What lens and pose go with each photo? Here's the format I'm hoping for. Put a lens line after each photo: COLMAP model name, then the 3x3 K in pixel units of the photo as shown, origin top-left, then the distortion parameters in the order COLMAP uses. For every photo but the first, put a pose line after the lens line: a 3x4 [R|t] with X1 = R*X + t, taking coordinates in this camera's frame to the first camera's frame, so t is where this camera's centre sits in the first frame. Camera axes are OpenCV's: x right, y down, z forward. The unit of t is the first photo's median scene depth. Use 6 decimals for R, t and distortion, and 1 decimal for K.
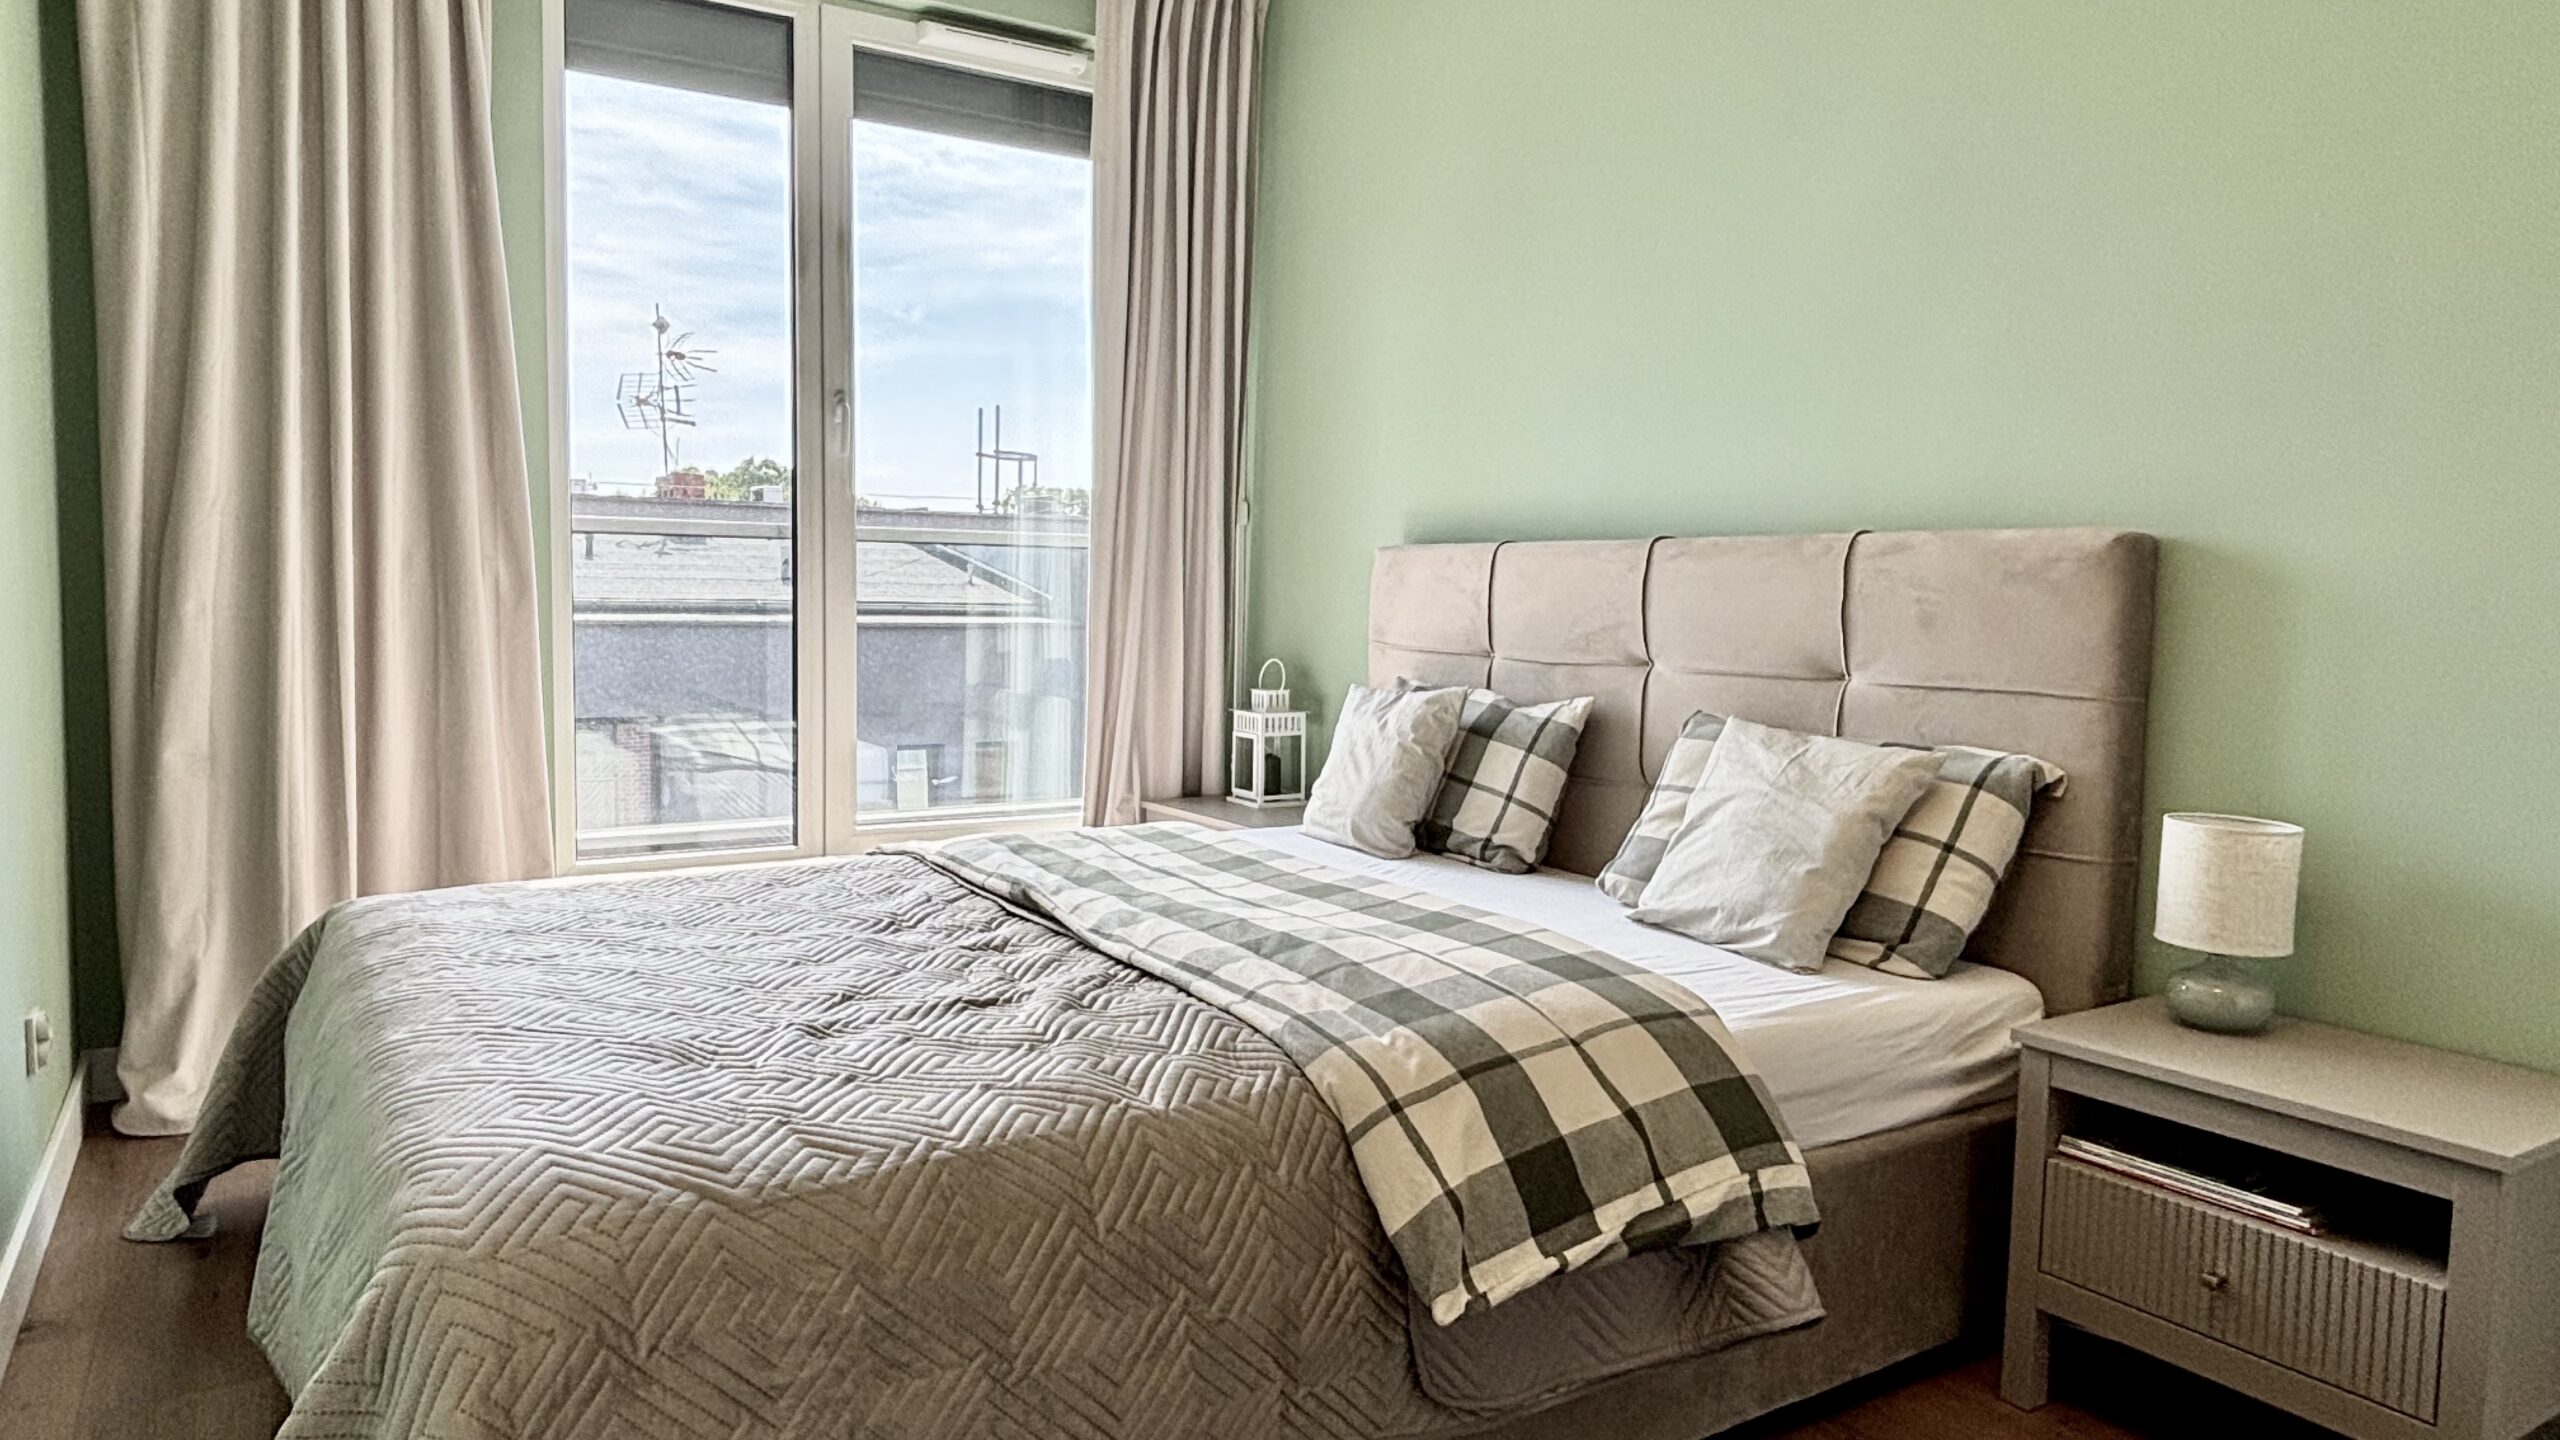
lens RADIAL K [[1595.4, 0, 1282.4], [0, 1595.4, 703.6], [0, 0, 1]] dist [0.020124, -0.016254]
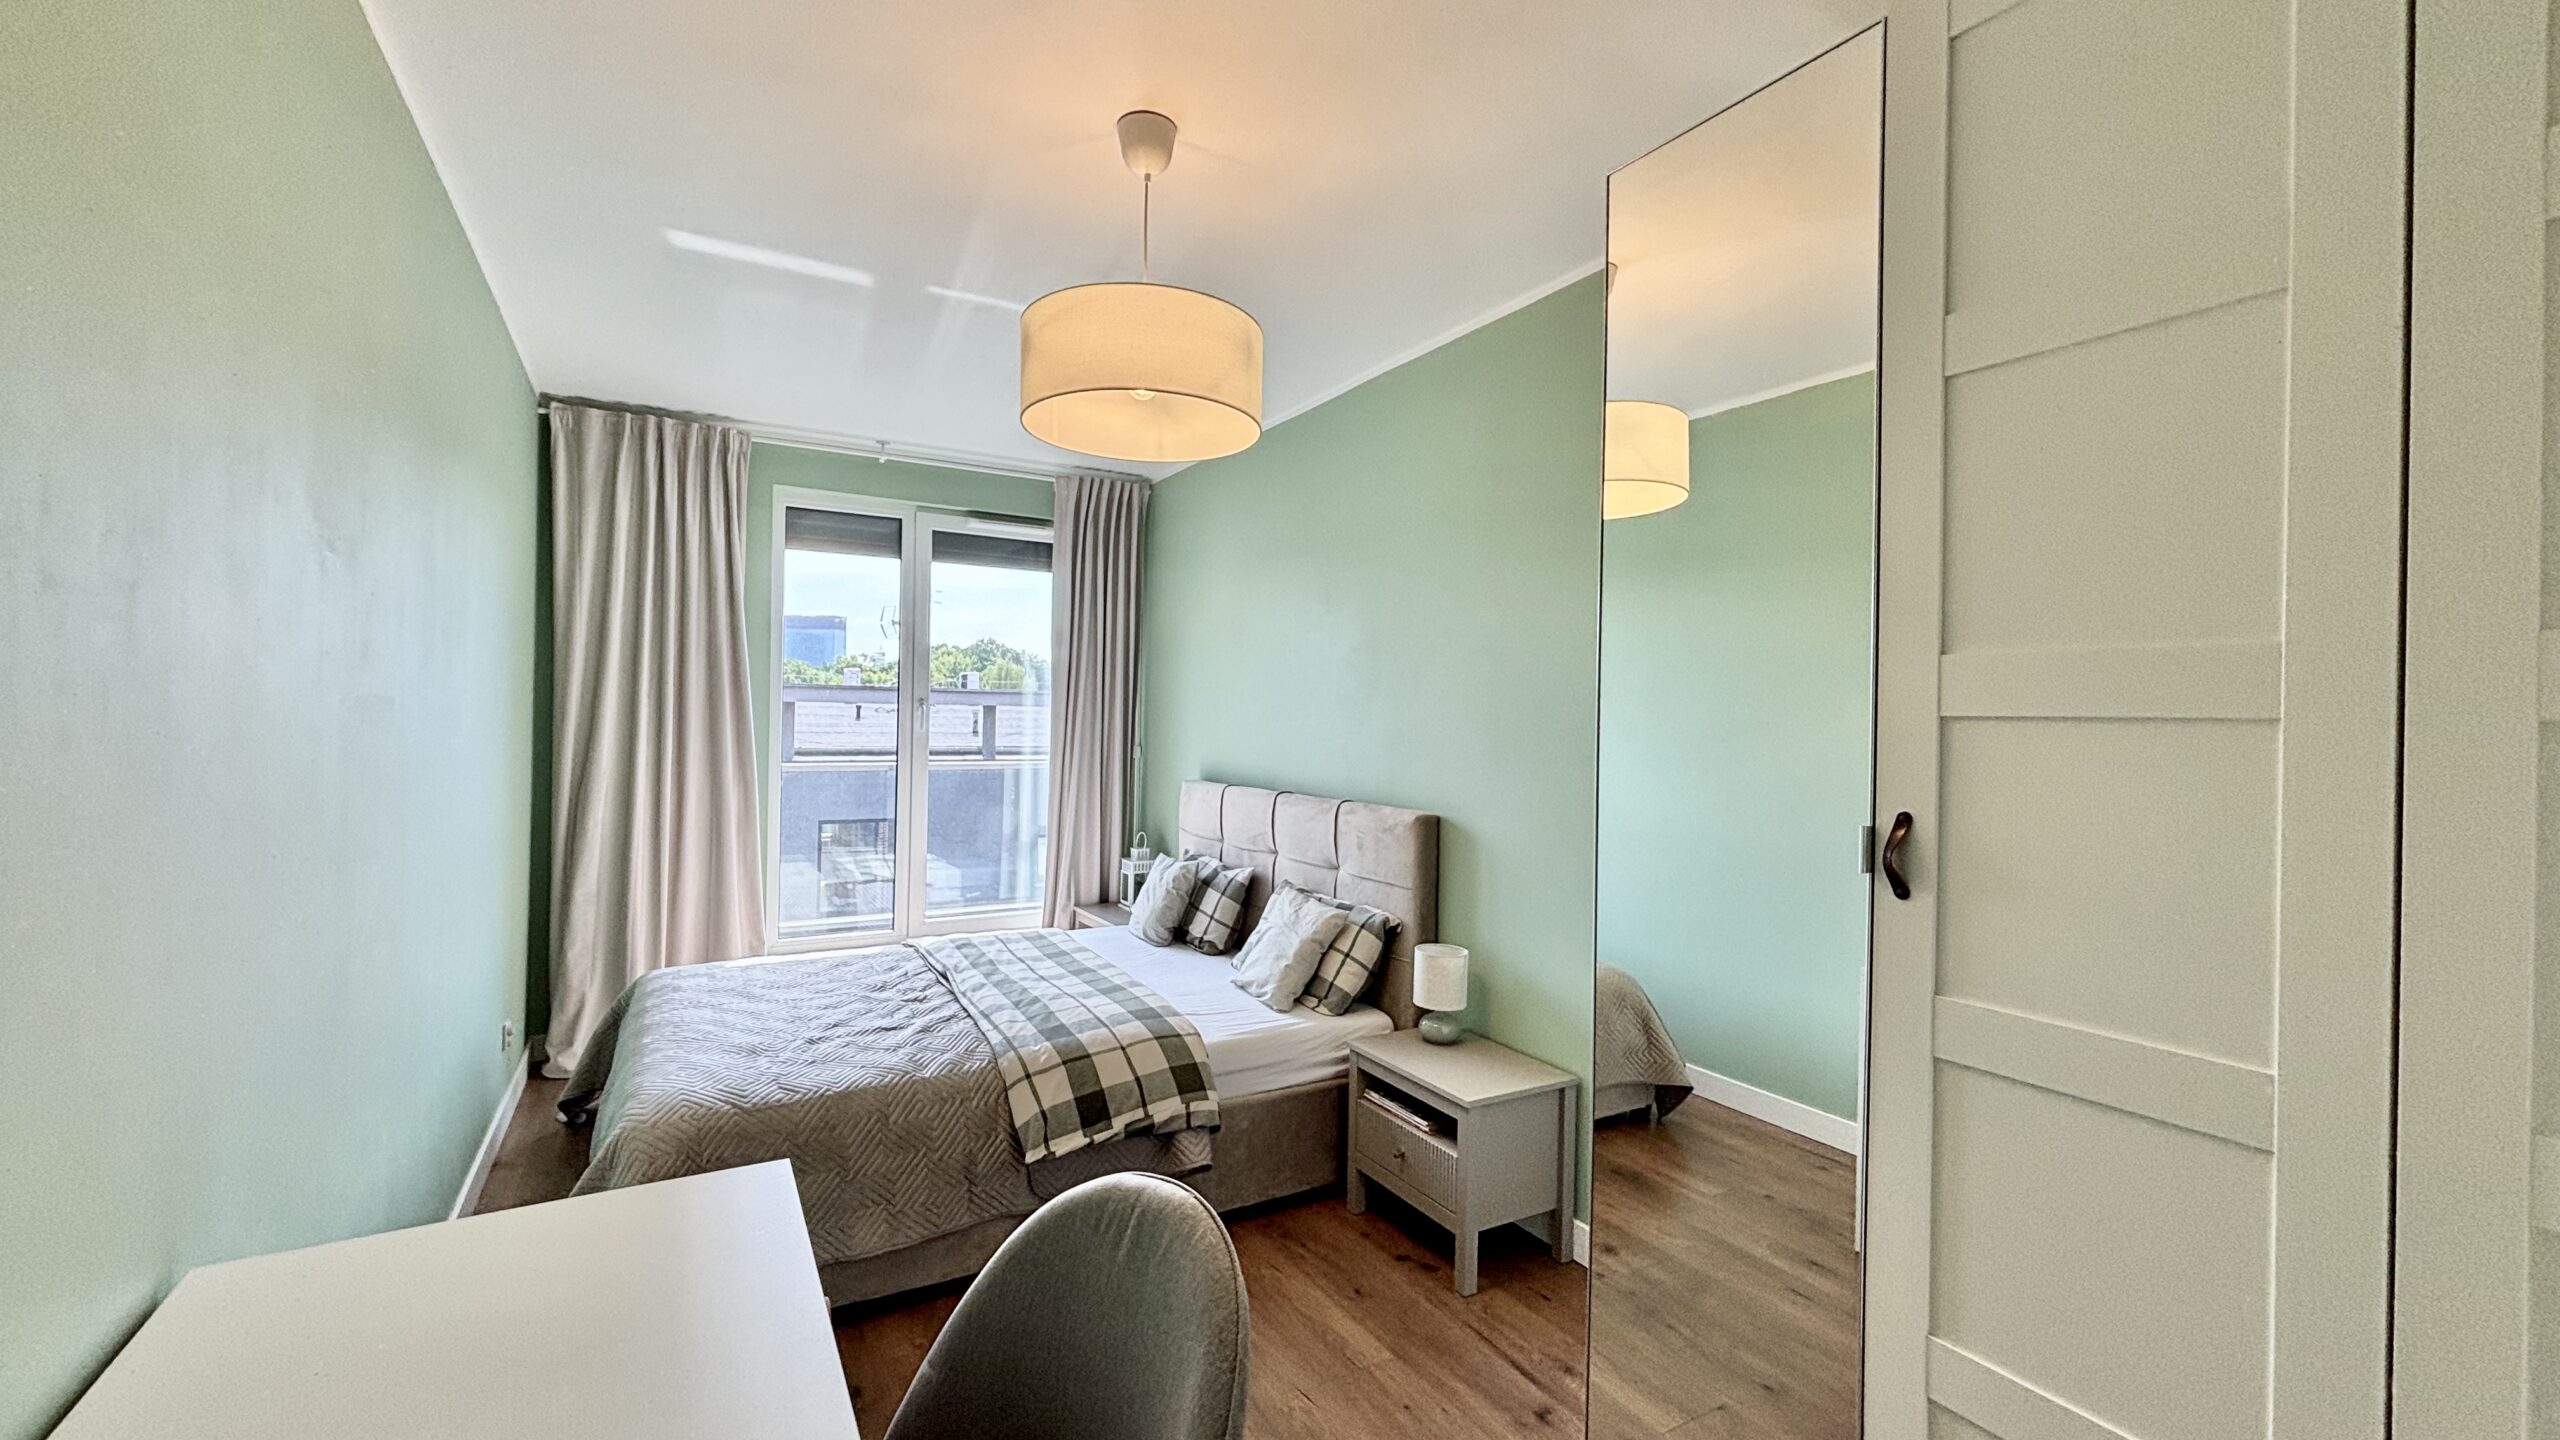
lens RADIAL K [[1036.8, 0, 1281.0], [0, 1036.8, 707.2], [0, 0, 1]] dist [-0.003624, -0.002680]
pose [[0.999546, -0.002470, -0.030030, 0.400143], [-0.000045, 0.996509, -0.083488, -0.145627], [0.030131, 0.083452, 0.996056, -0.508014]]
